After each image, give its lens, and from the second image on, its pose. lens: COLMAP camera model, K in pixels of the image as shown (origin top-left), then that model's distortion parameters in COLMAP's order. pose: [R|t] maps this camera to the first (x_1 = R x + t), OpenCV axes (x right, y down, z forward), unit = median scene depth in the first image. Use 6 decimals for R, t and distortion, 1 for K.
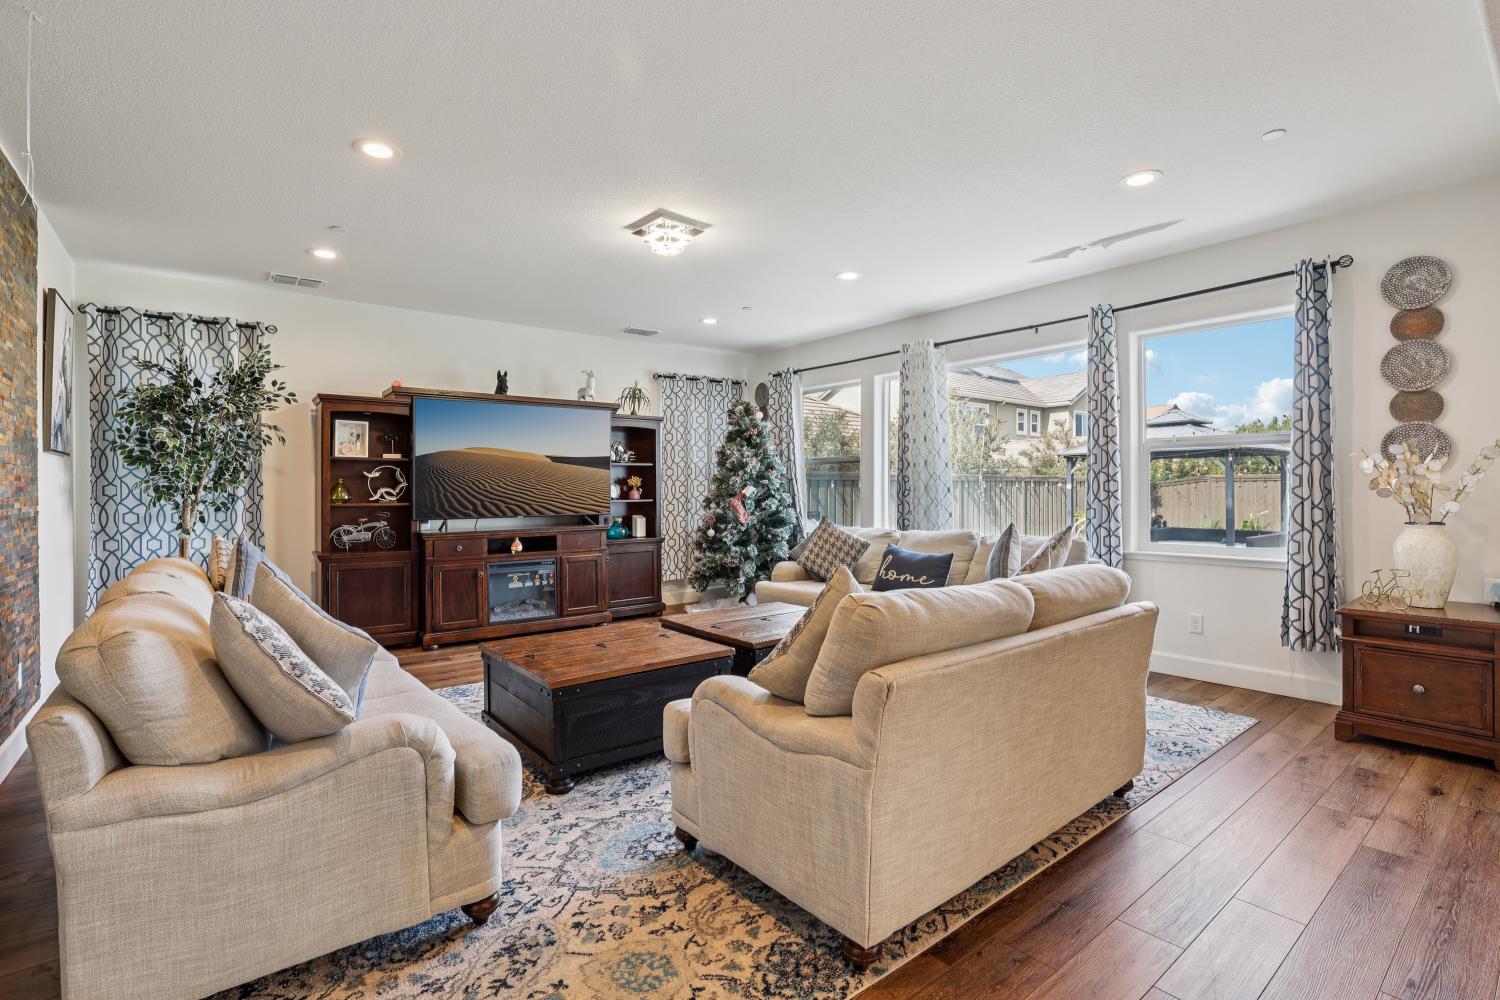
lens RADIAL K [[691.7, 0, 750.3], [0, 691.7, 492.2], [0, 0, 1]] dist [-0.030765, 0.007394]
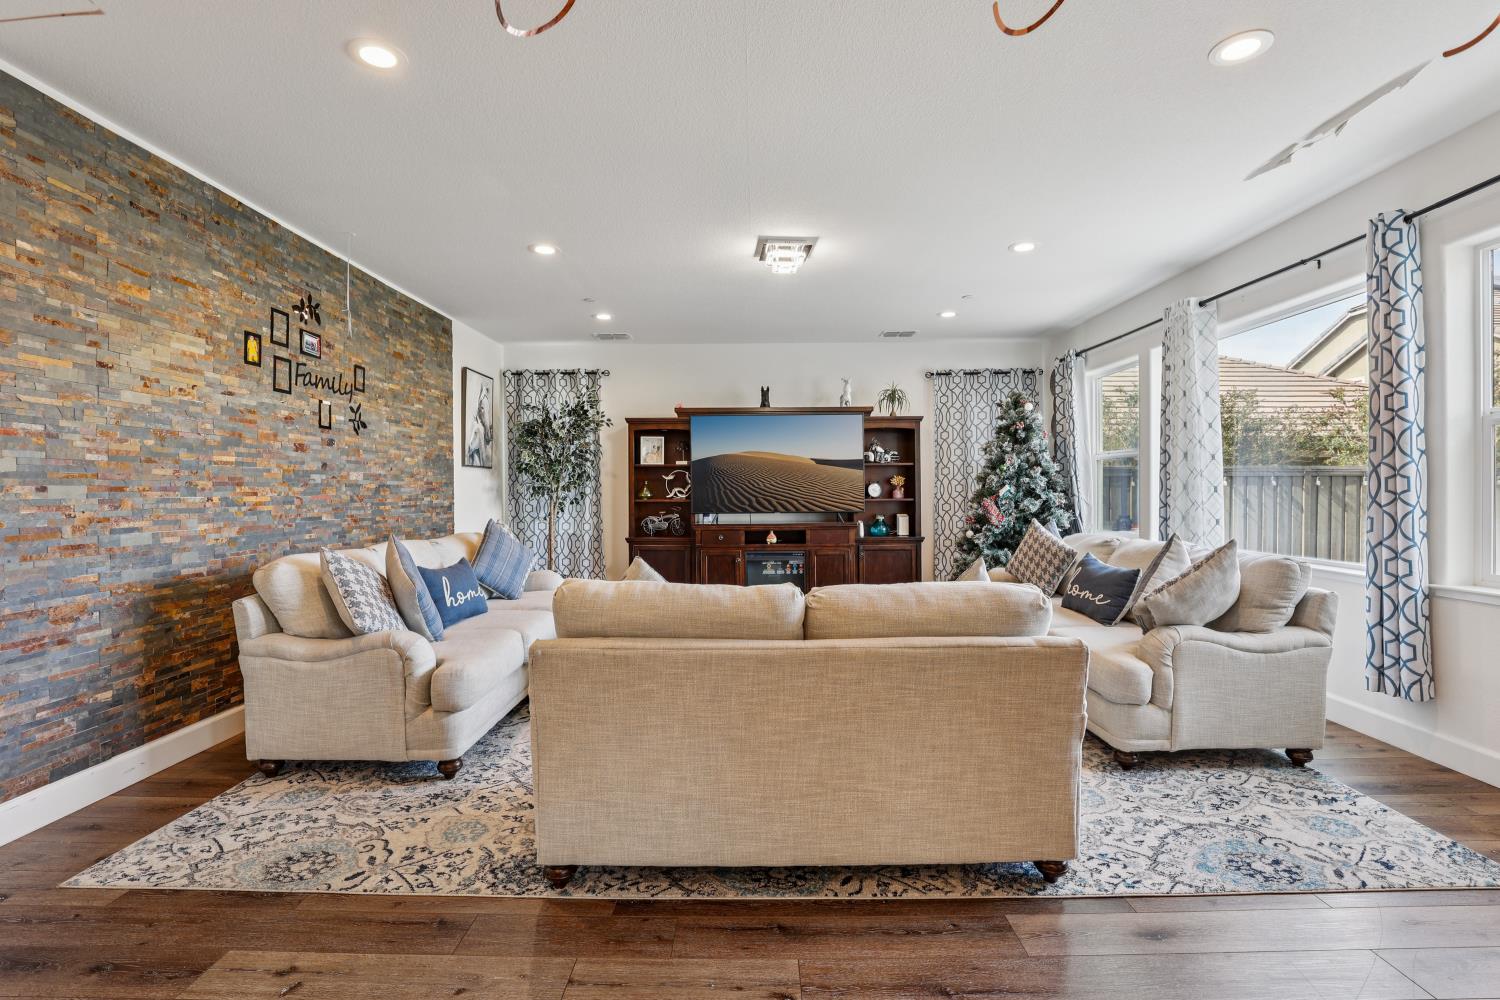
lens RADIAL K [[691.7, 0, 753.8], [0, 691.7, 496.1], [0, 0, 1]] dist [-0.030765, 0.007394]
pose [[0.780869, 0.006638, -0.624659, 0.421215], [-0.001254, 0.999958, 0.009060, -0.002650], [0.624693, -0.006291, 0.780845, 0.095718]]
